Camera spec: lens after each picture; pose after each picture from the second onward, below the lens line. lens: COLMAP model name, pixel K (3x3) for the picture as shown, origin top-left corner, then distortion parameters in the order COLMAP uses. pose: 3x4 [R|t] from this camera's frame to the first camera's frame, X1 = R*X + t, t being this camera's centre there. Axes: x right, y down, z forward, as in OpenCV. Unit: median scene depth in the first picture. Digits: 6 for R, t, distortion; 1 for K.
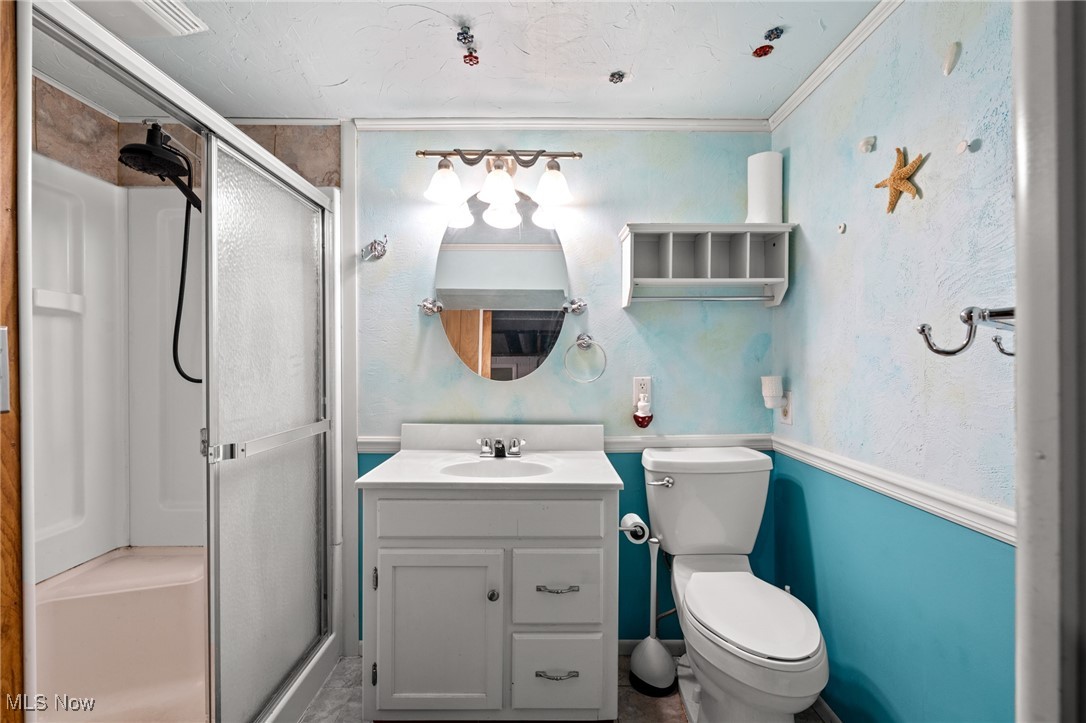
lens RADIAL K [[470.5, 0, 543.4], [0, 470.5, 363.6], [0, 0, 1]] dist [-0.003338, -0.000306]
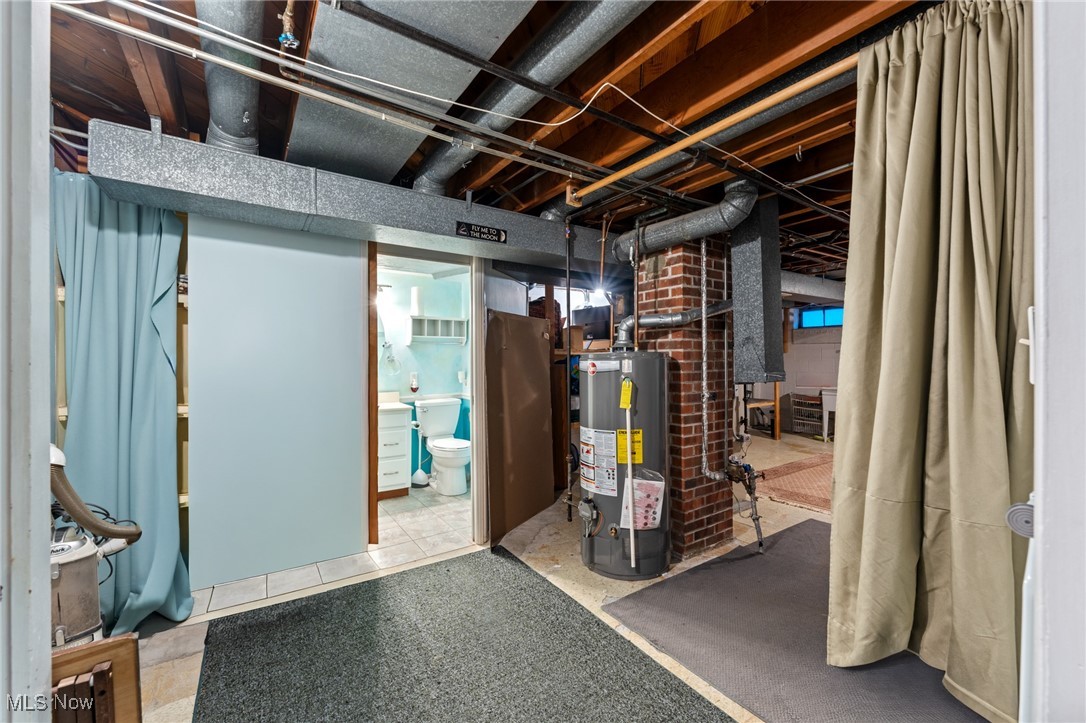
lens RADIAL K [[416.9, 0, 540.7], [0, 416.9, 365.2], [0, 0, 1]] dist [-0.001156, 0.000273]
pose [[0.835575, -0.003465, 0.549365, -0.485033], [0.001045, 0.999988, 0.004719, -0.022015], [-0.549375, -0.003369, 0.835569, -1.337108]]
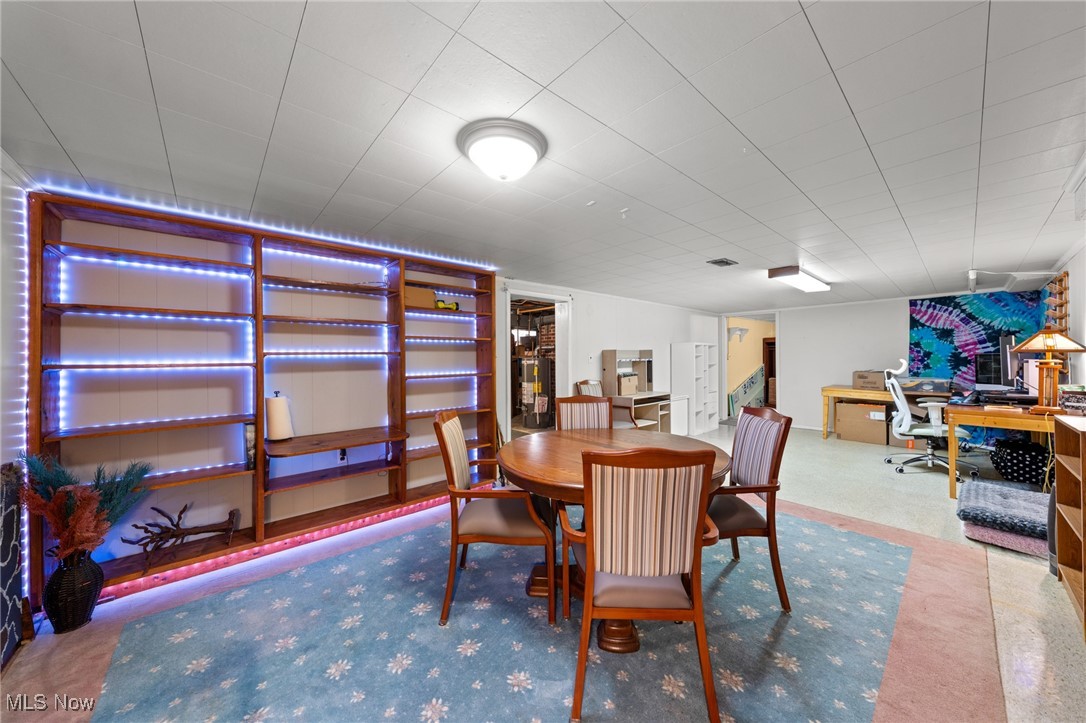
lens RADIAL K [[391.1, 0, 546.5], [0, 391.1, 361.4], [0, 0, 1]] dist [-0.001205, -0.000132]
pose [[0.752588, -0.005239, 0.658471, -1.724476], [0.006710, 0.999977, 0.000287, -0.022180], [-0.658458, 0.004203, 0.752606, -2.984415]]
